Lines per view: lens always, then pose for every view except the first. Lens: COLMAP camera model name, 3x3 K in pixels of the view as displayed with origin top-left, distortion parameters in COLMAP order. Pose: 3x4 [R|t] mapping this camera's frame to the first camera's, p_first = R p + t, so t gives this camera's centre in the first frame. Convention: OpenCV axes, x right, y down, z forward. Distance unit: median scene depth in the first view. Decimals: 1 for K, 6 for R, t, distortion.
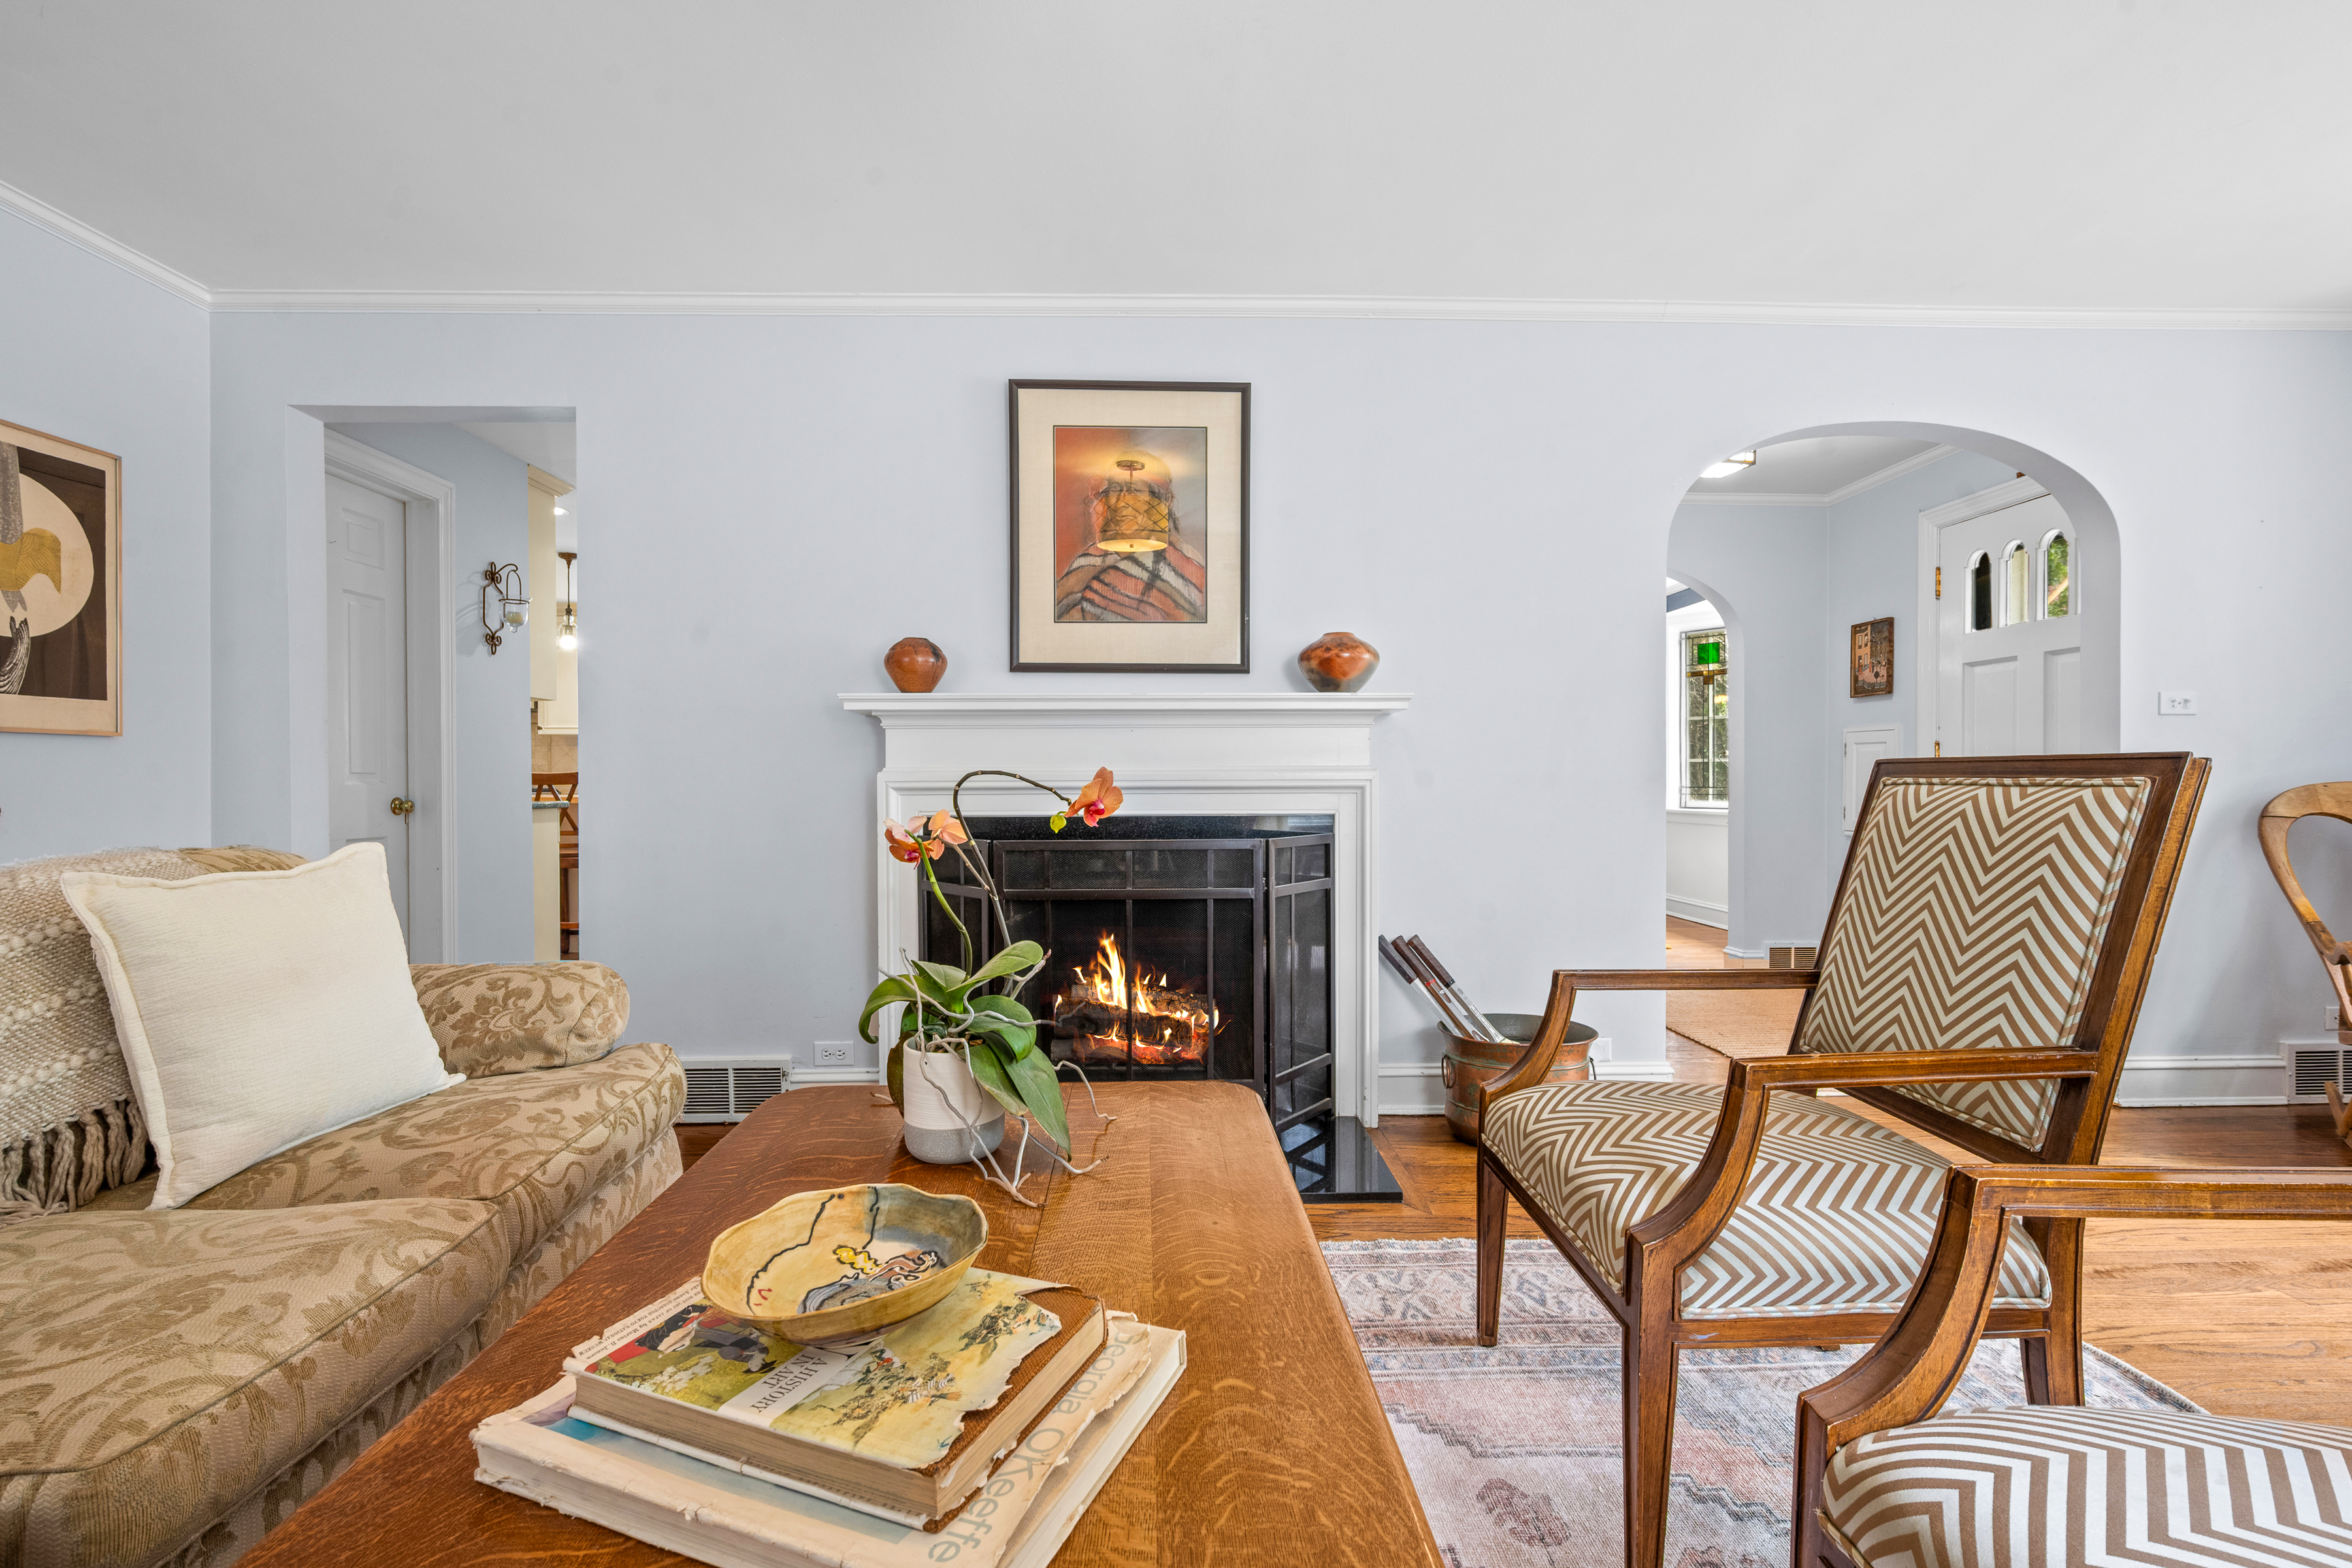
lens RADIAL K [[1009.9, 0, 1174.3], [0, 1009.9, 782.6], [0, 0, 1]] dist [0.003481, 0.000271]
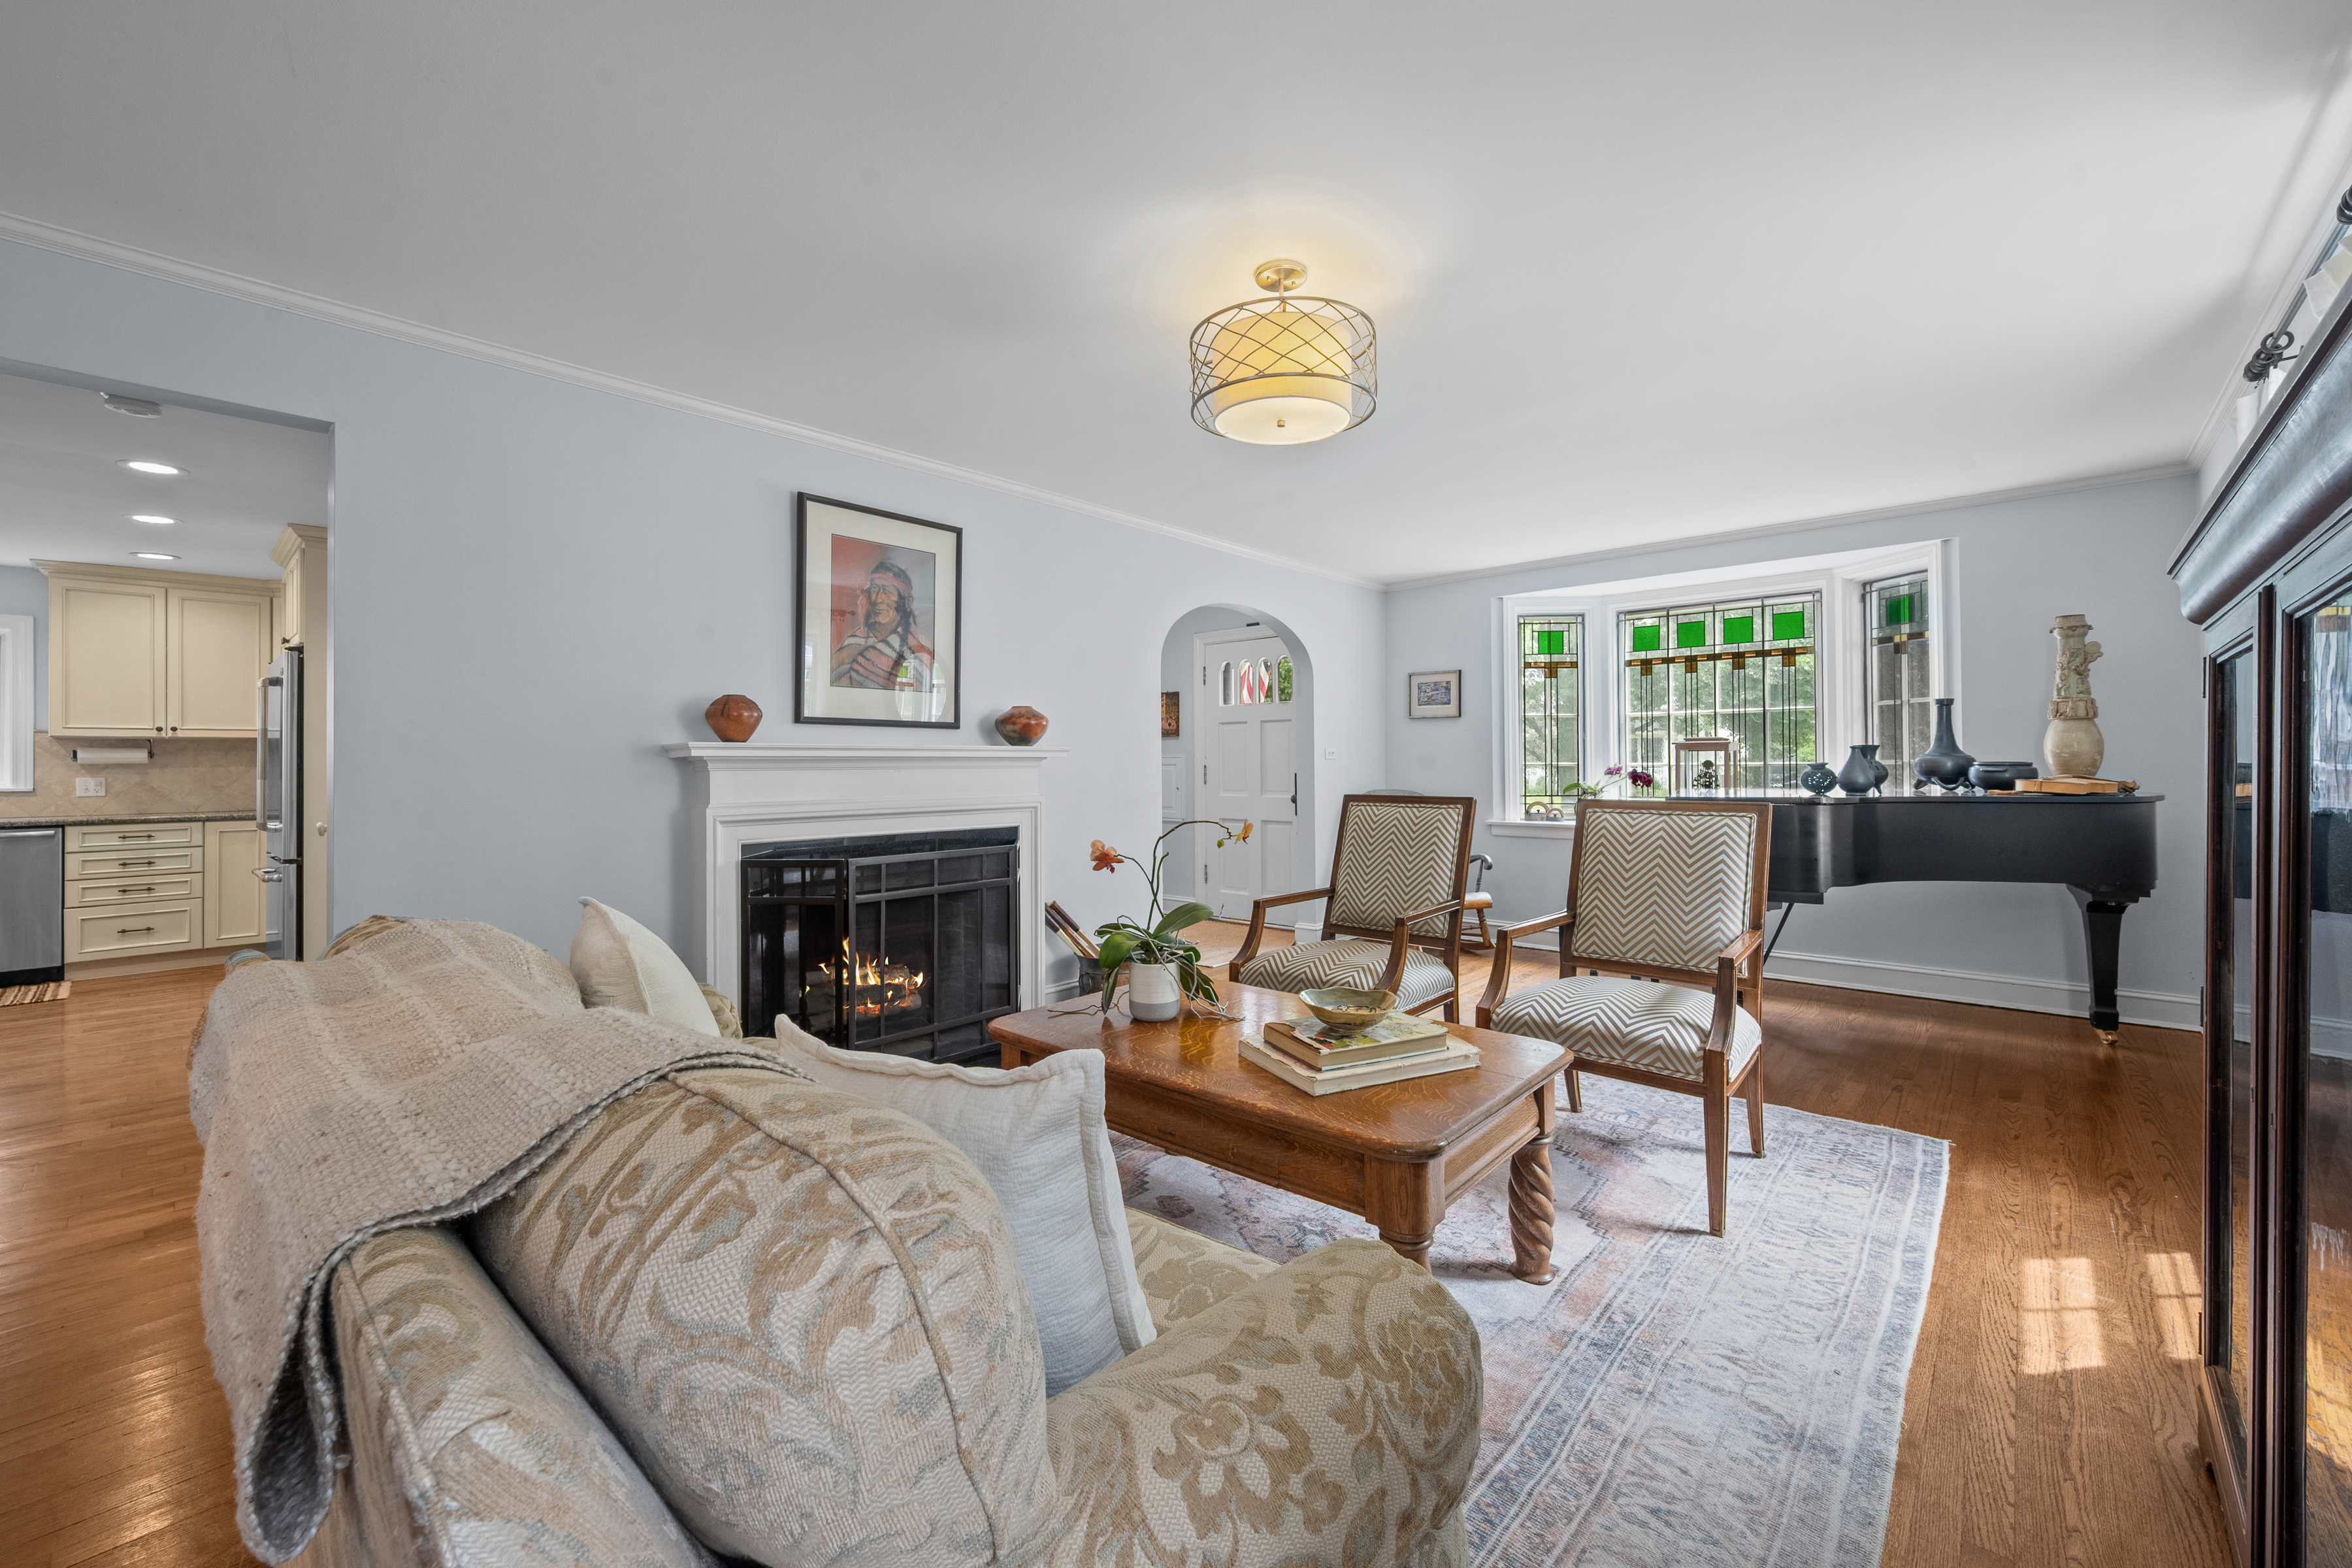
lens RADIAL K [[931.4, 0, 1144.0], [0, 931.4, 750.2], [0, 0, 1]] dist [-0.002130, 0.000317]
pose [[0.713969, 0.008671, 0.700124, -0.664235], [0.008262, 0.999749, -0.020807, -0.049413], [-0.700129, 0.020641, 0.713718, -0.121379]]
